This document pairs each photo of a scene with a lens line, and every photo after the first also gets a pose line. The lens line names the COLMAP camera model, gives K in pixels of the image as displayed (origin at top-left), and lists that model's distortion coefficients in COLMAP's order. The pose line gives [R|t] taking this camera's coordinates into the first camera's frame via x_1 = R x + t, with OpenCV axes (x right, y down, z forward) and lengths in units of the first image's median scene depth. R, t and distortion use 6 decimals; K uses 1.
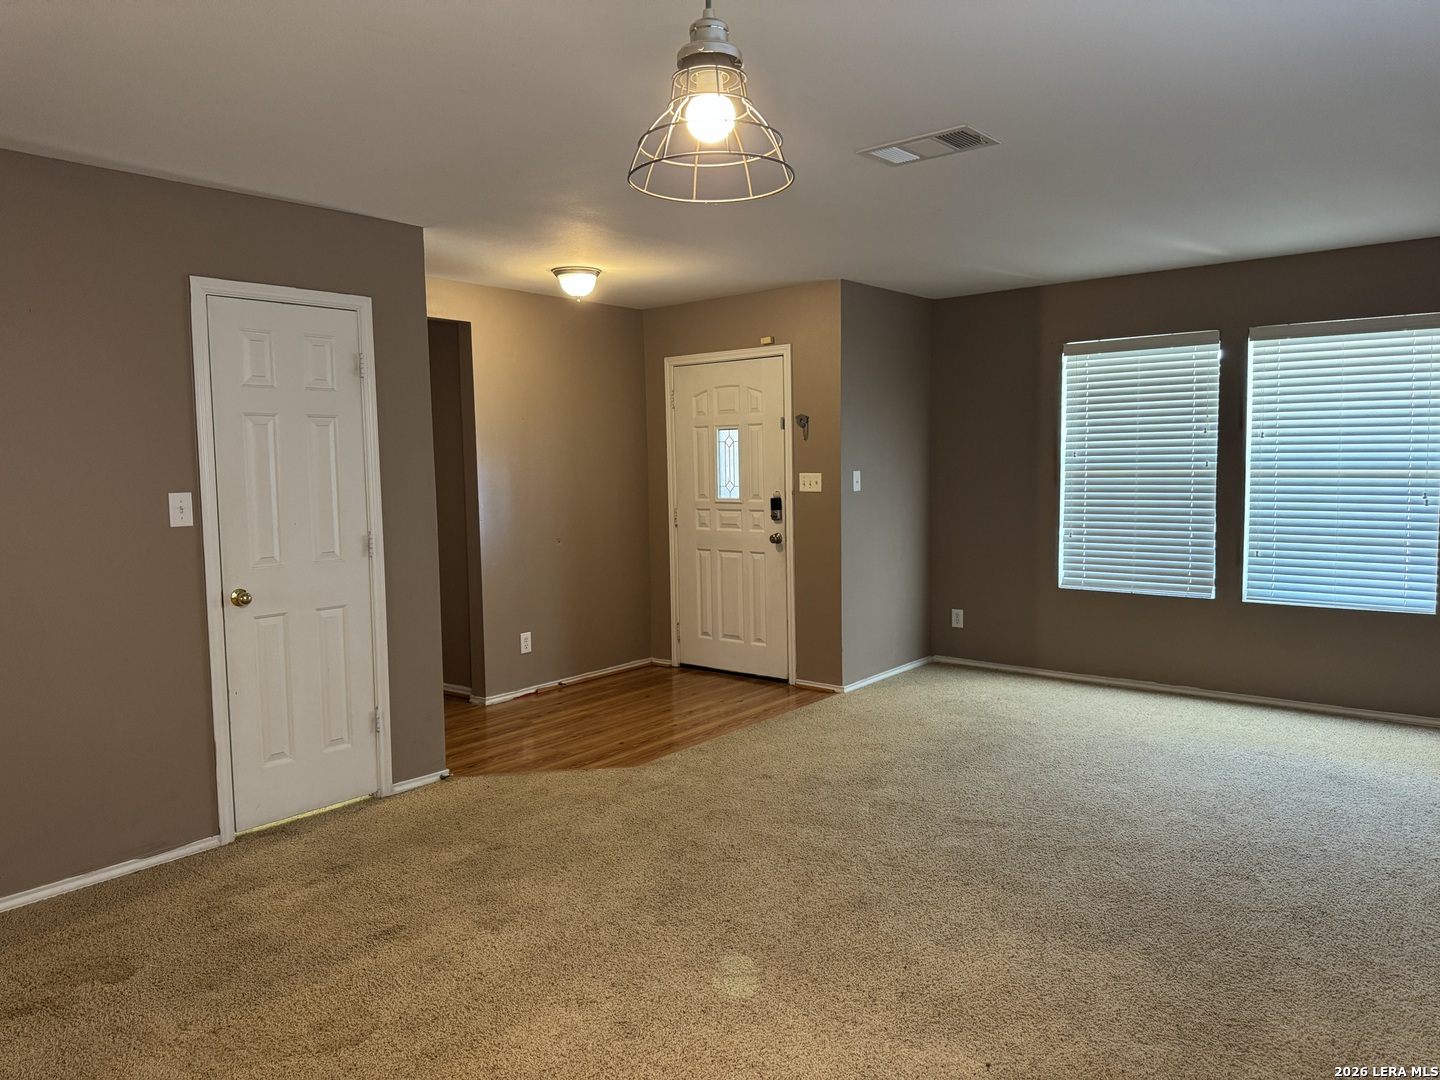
lens RADIAL K [[1024.3, 0, 730.7], [0, 1024.3, 548.2], [0, 0, 1]] dist [-0.000537, -0.010965]
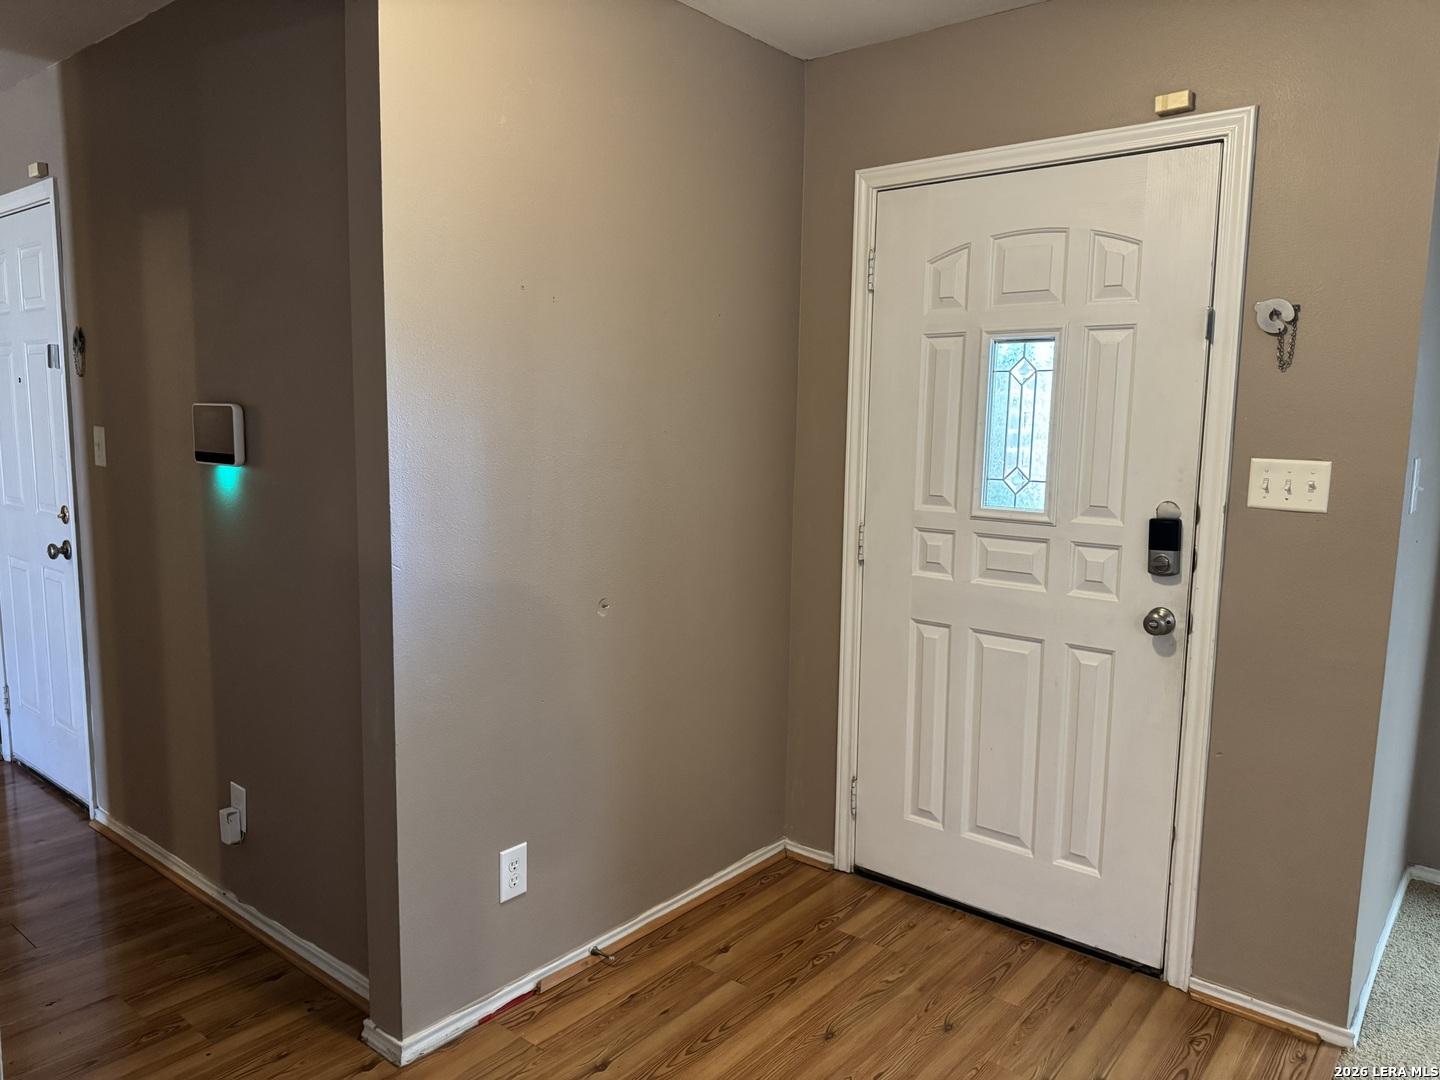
lens RADIAL K [[1024.3, 0, 713.9], [0, 1024.3, 540.1], [0, 0, 1]] dist [-0.000537, -0.010965]
pose [[0.999438, 0.032117, -0.009629, -0.119869], [-0.031725, 0.998757, 0.038445, -0.049354], [0.010852, -0.038117, 0.999214, 0.595603]]
